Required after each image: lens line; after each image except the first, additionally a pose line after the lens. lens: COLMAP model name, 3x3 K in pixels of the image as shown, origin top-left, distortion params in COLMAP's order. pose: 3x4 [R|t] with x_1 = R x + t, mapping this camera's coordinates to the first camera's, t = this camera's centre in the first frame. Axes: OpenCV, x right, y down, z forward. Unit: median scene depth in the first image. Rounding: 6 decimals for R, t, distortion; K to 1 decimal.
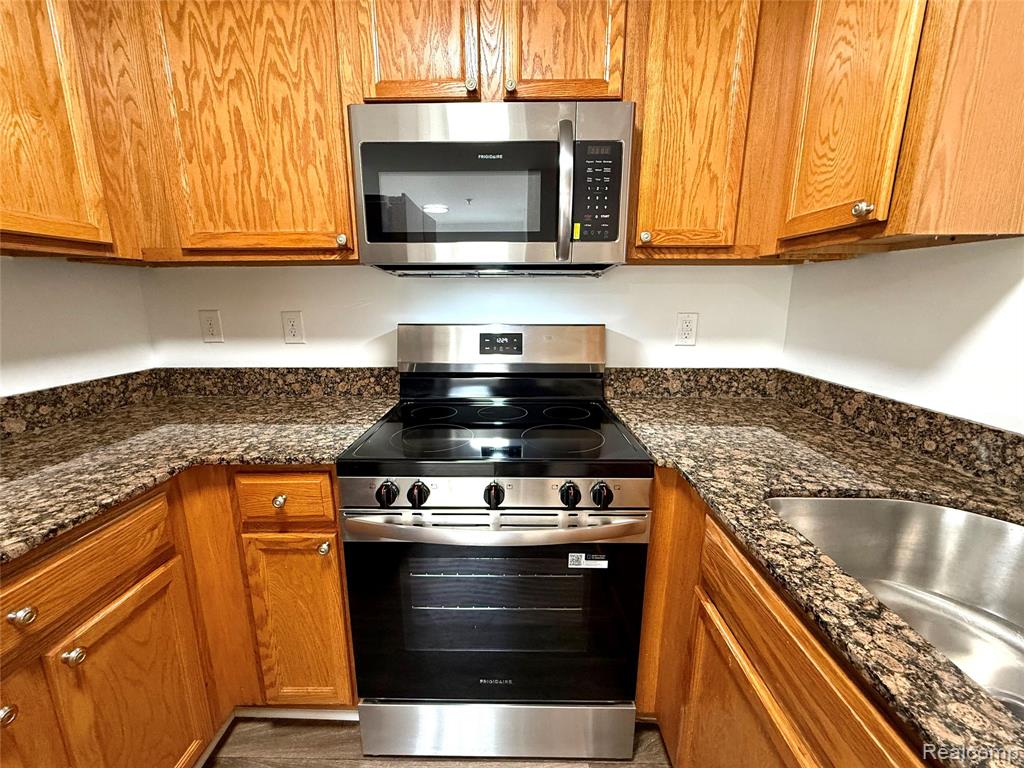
lens RADIAL K [[408.1, 0, 508.9], [0, 408.1, 383.3], [0, 0, 1]] dist [-0.001505, -0.000162]
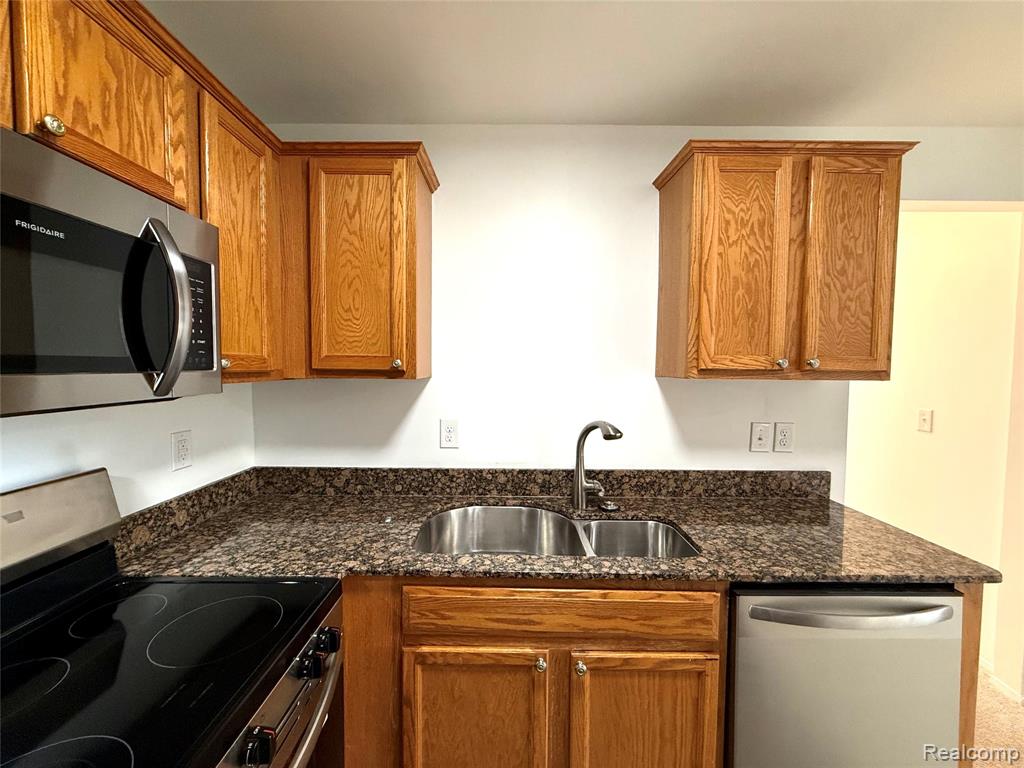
lens RADIAL K [[408.1, 0, 508.9], [0, 408.1, 383.3], [0, 0, 1]] dist [-0.001505, -0.000162]
pose [[-0.007709, -0.042916, 0.999049, -0.595759], [0.204664, 0.977861, 0.043585, -0.227881], [-0.978802, 0.204805, 0.001245, 0.388467]]
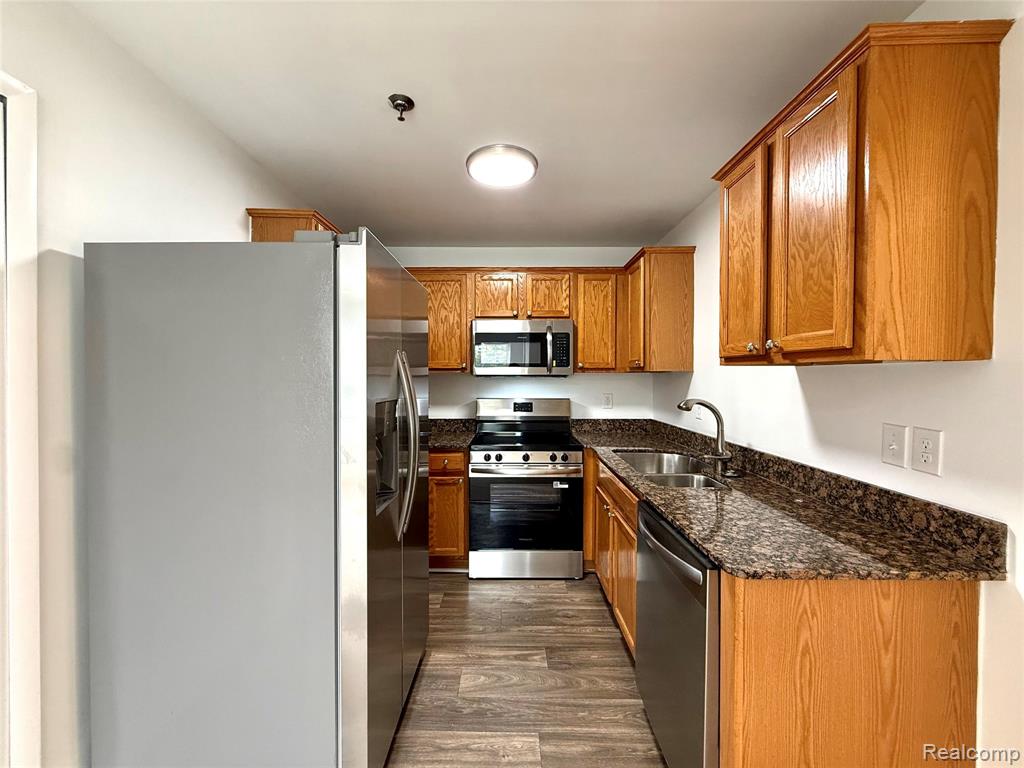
lens RADIAL K [[408.1, 0, 508.9], [0, 408.1, 383.3], [0, 0, 1]] dist [-0.001505, -0.000162]
pose [[0.999939, 0.001153, 0.010997, -0.157098], [0.001005, 0.980944, -0.194289, 0.270138], [-0.011011, 0.194288, 0.980883, -1.566928]]
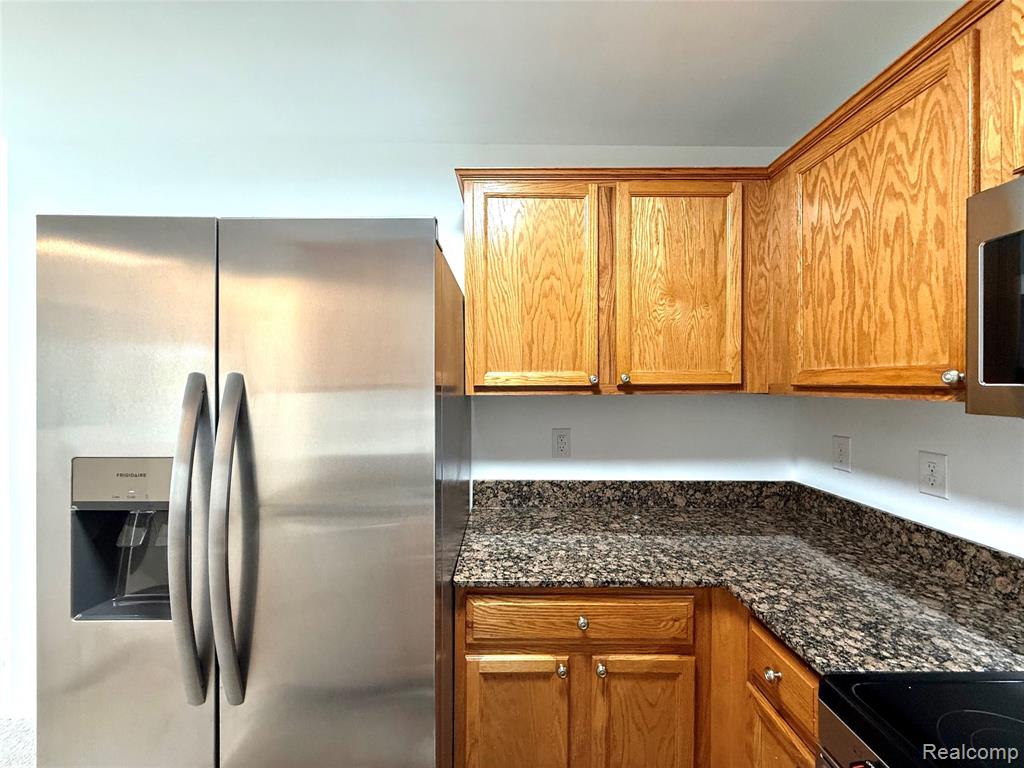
lens RADIAL K [[408.1, 0, 508.9], [0, 408.1, 383.3], [0, 0, 1]] dist [-0.001505, -0.000162]
pose [[0.030036, 0.005587, -0.999533, 0.270016], [-0.211061, 0.977473, -0.000879, -0.187128], [0.977011, 0.210989, 0.030539, 0.250535]]
